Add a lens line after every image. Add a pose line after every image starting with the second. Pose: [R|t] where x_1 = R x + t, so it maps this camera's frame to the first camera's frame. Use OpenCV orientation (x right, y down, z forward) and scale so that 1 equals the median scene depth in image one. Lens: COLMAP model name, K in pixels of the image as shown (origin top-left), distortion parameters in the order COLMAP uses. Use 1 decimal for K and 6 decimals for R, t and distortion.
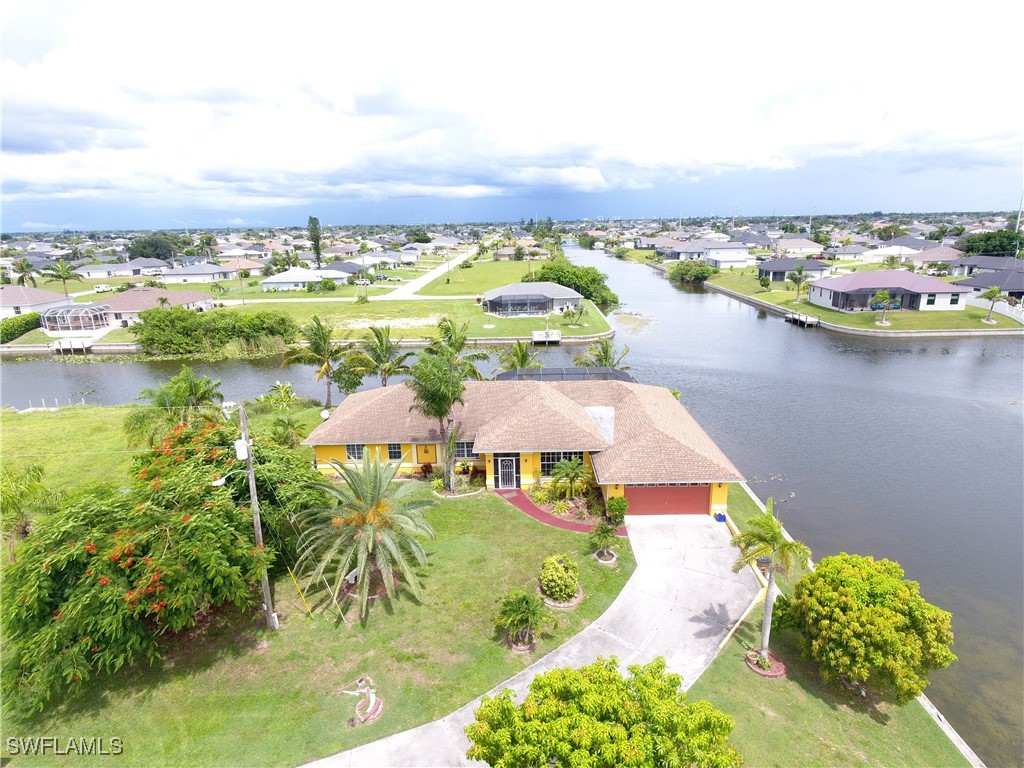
lens RADIAL K [[610.9, 0, 526.9], [0, 610.9, 394.4], [0, 0, 1]] dist [-0.003558, 0.002297]
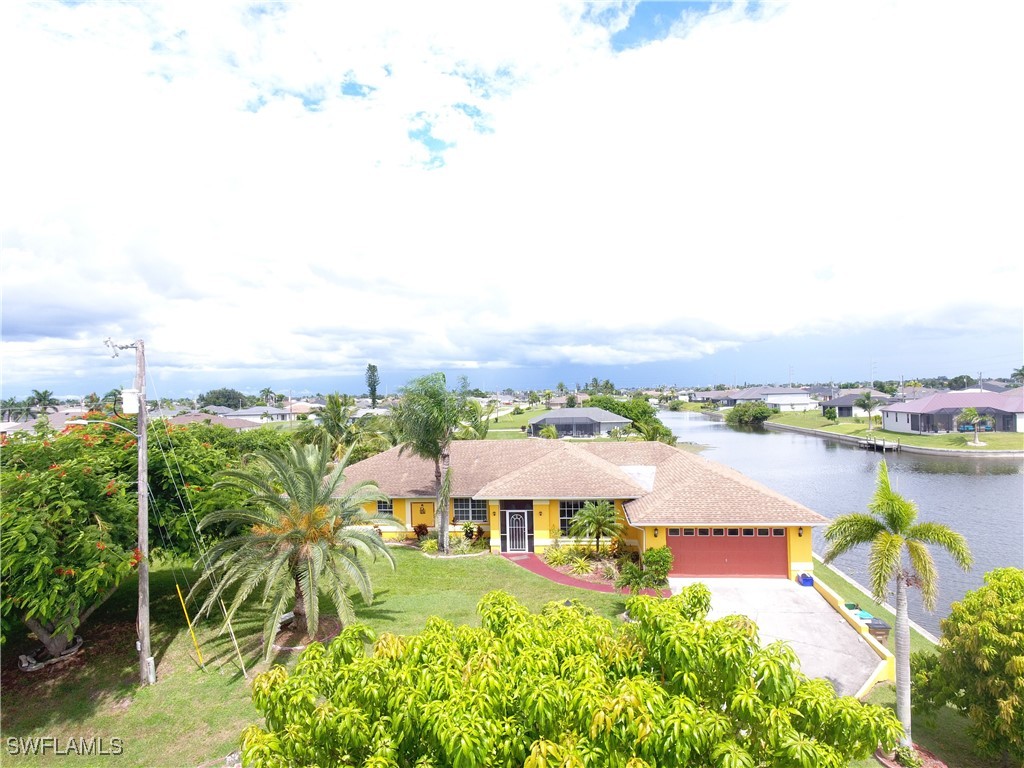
lens RADIAL K [[610.9, 0, 523.5], [0, 610.9, 388.8], [0, 0, 1]] dist [-0.003558, 0.002297]
pose [[0.995201, -0.005701, -0.097689, 0.053603], [-0.021355, 0.961585, -0.273676, 0.168232], [0.095496, 0.274449, 0.956848, 0.200422]]
